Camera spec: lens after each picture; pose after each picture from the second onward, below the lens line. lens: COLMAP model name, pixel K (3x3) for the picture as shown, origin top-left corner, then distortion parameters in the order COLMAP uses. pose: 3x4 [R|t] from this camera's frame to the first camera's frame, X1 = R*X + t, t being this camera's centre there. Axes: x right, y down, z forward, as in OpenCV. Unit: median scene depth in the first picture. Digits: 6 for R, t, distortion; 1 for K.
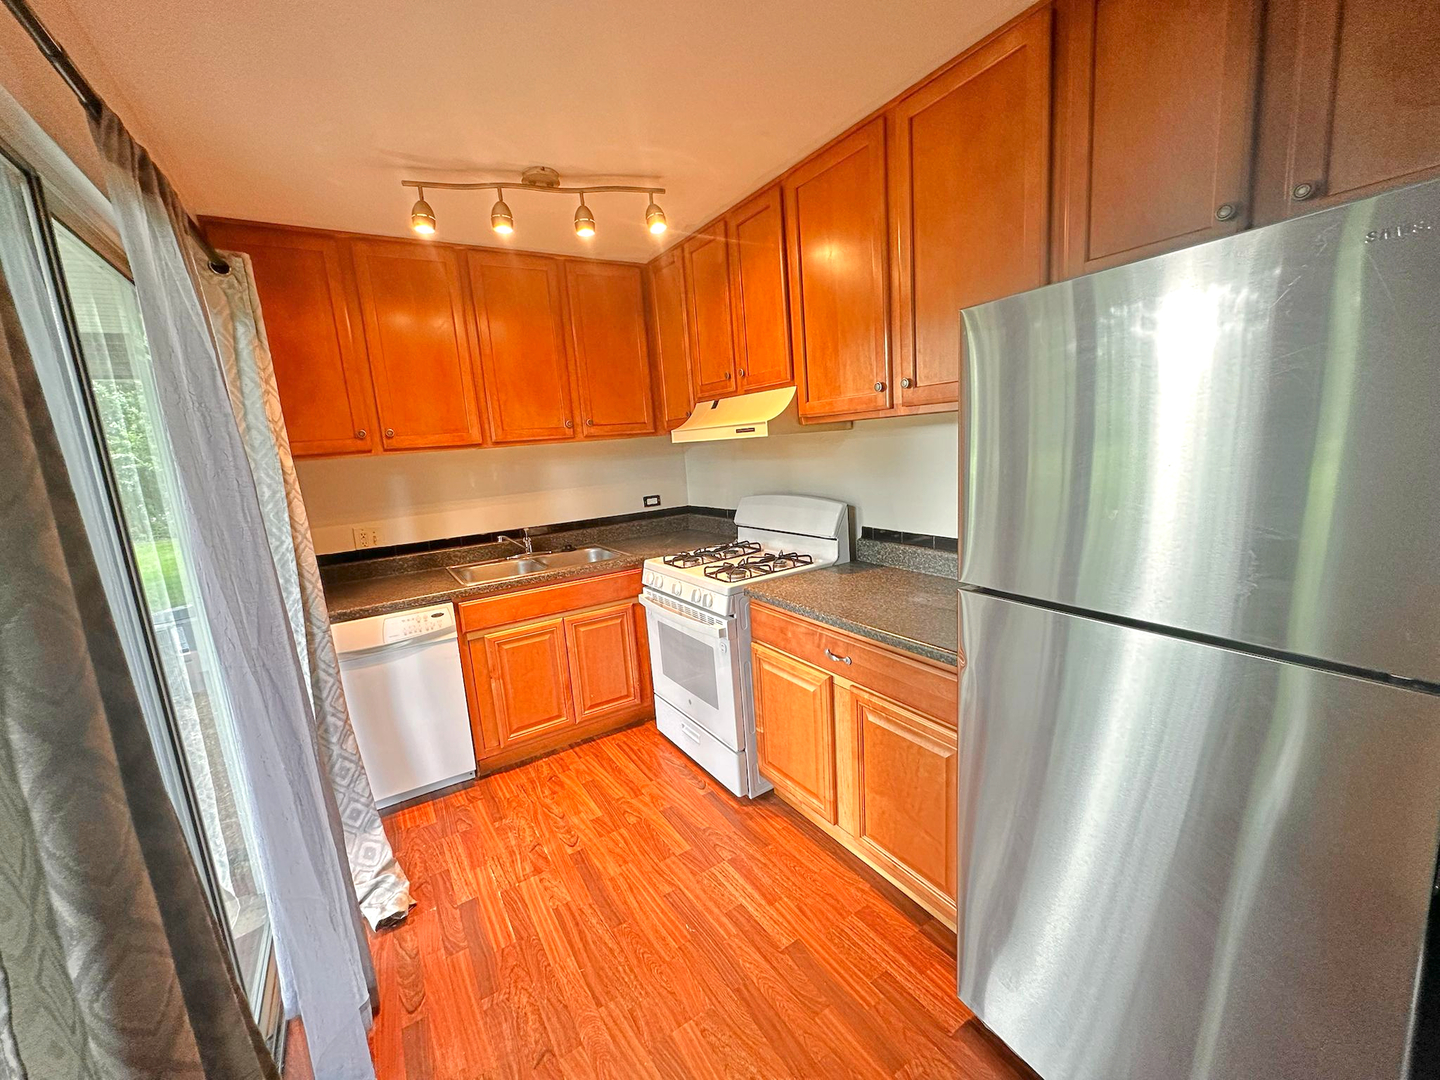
lens RADIAL K [[578.2, 0, 720.0], [0, 578.2, 540.0], [0, 0, 1]] dist [-0.003144, 0.000053]
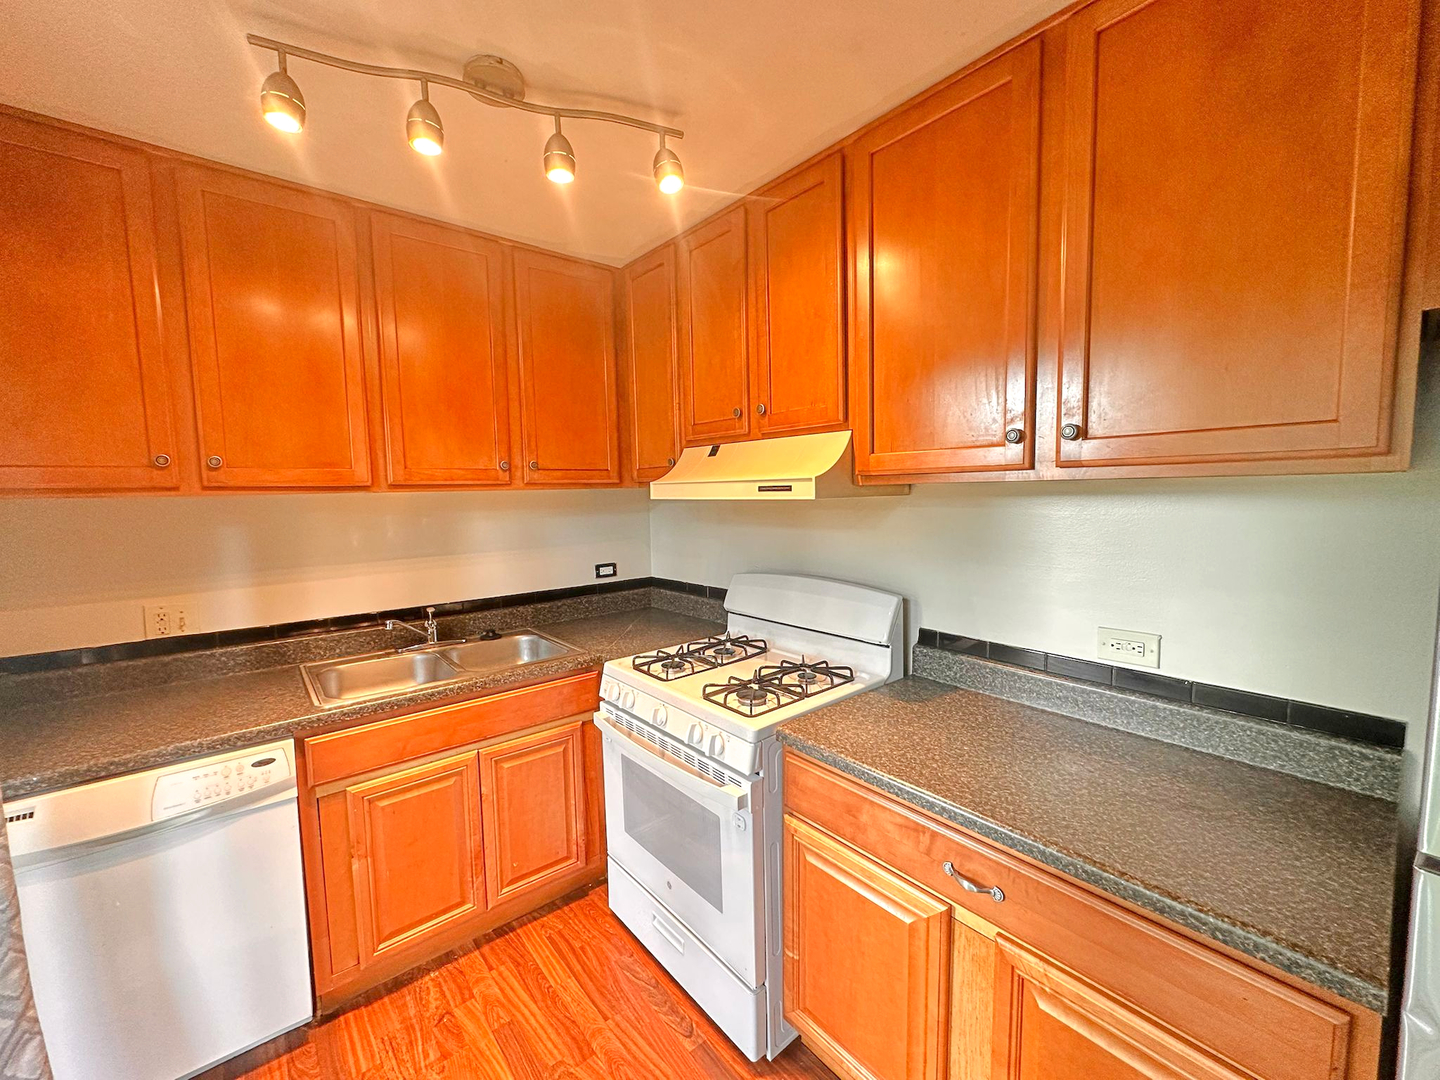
lens RADIAL K [[578.2, 0, 720.0], [0, 578.2, 540.0], [0, 0, 1]] dist [-0.003144, 0.000053]
pose [[0.990347, 0.042260, 0.132014, -0.100246], [-0.029890, 0.995094, -0.094311, -0.056153], [-0.135352, 0.089455, 0.986751, 0.303162]]
